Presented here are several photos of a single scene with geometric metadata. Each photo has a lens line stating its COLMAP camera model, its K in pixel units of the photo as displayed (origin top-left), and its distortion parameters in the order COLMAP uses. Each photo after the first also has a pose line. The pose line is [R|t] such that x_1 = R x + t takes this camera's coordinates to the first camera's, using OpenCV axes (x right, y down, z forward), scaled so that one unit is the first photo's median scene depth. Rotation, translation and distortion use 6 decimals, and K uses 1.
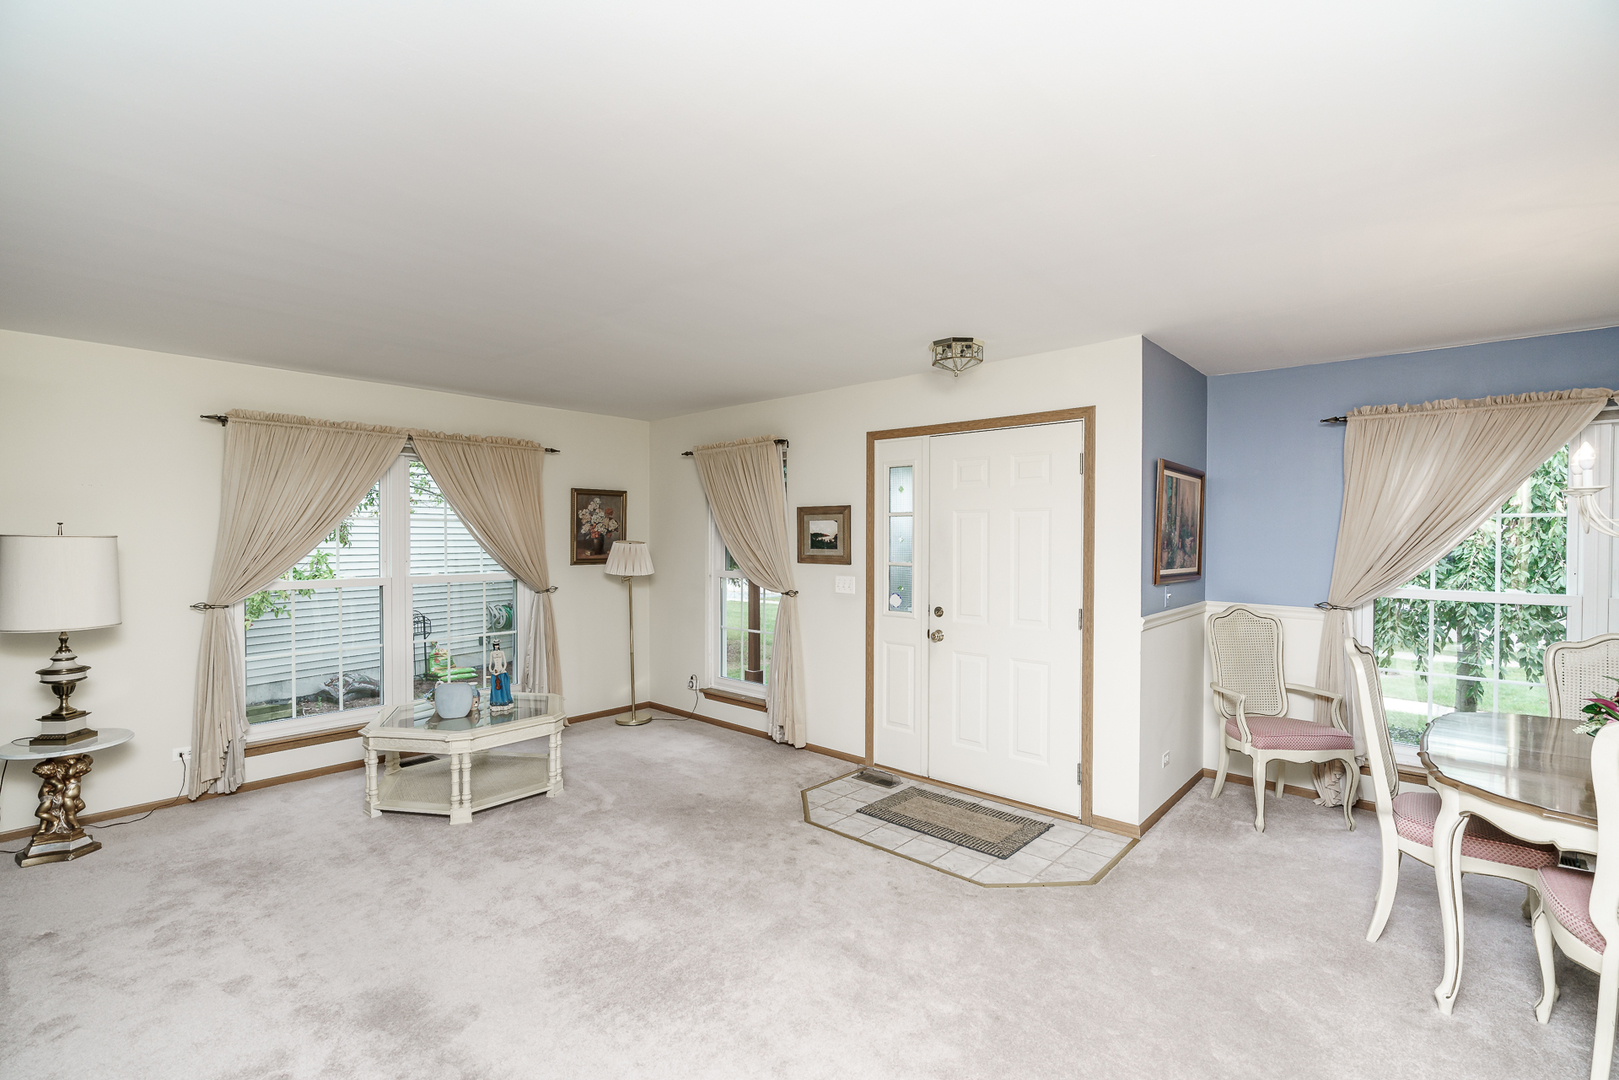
lens RADIAL K [[727.0, 0, 808.6], [0, 727.0, 547.6], [0, 0, 1]] dist [0.000369, -0.000040]
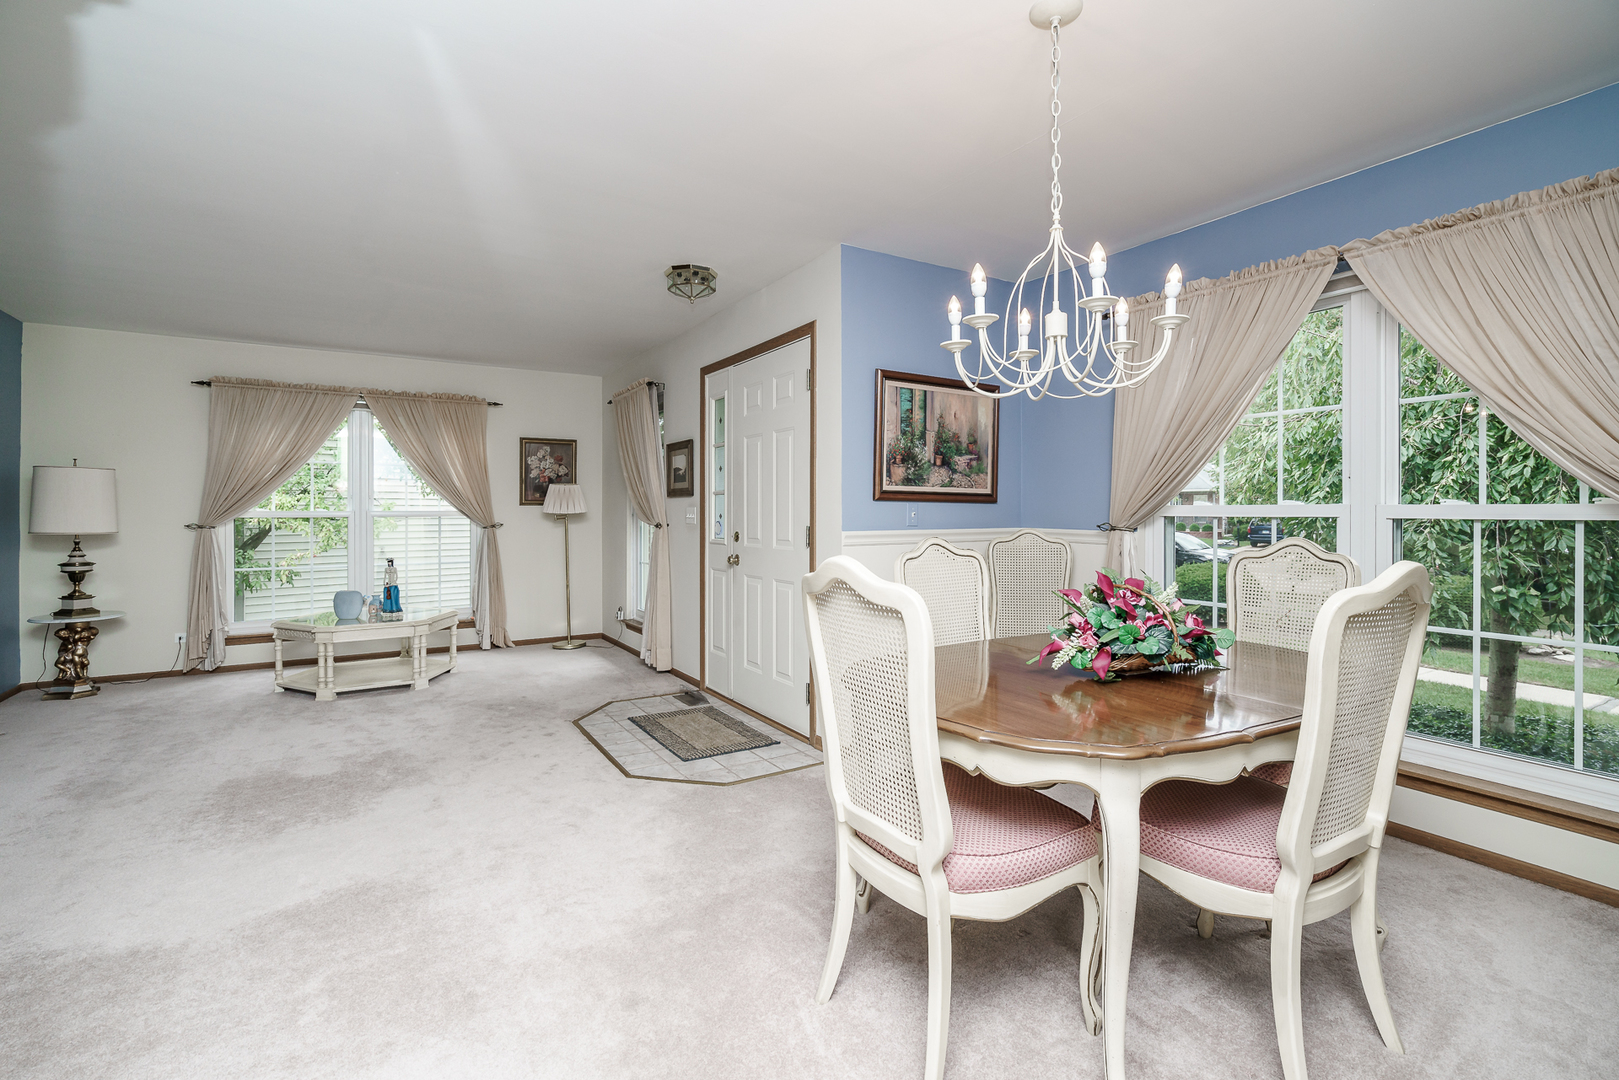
lens RADIAL K [[745.2, 0, 810.0], [0, 745.2, 508.8], [0, 0, 1]] dist [0.000765, 0.000146]
pose [[0.957512, -0.005818, -0.288336, 0.668681], [-0.000837, 0.999736, -0.022953, 0.084681], [0.288393, 0.022219, 0.957254, 0.027271]]
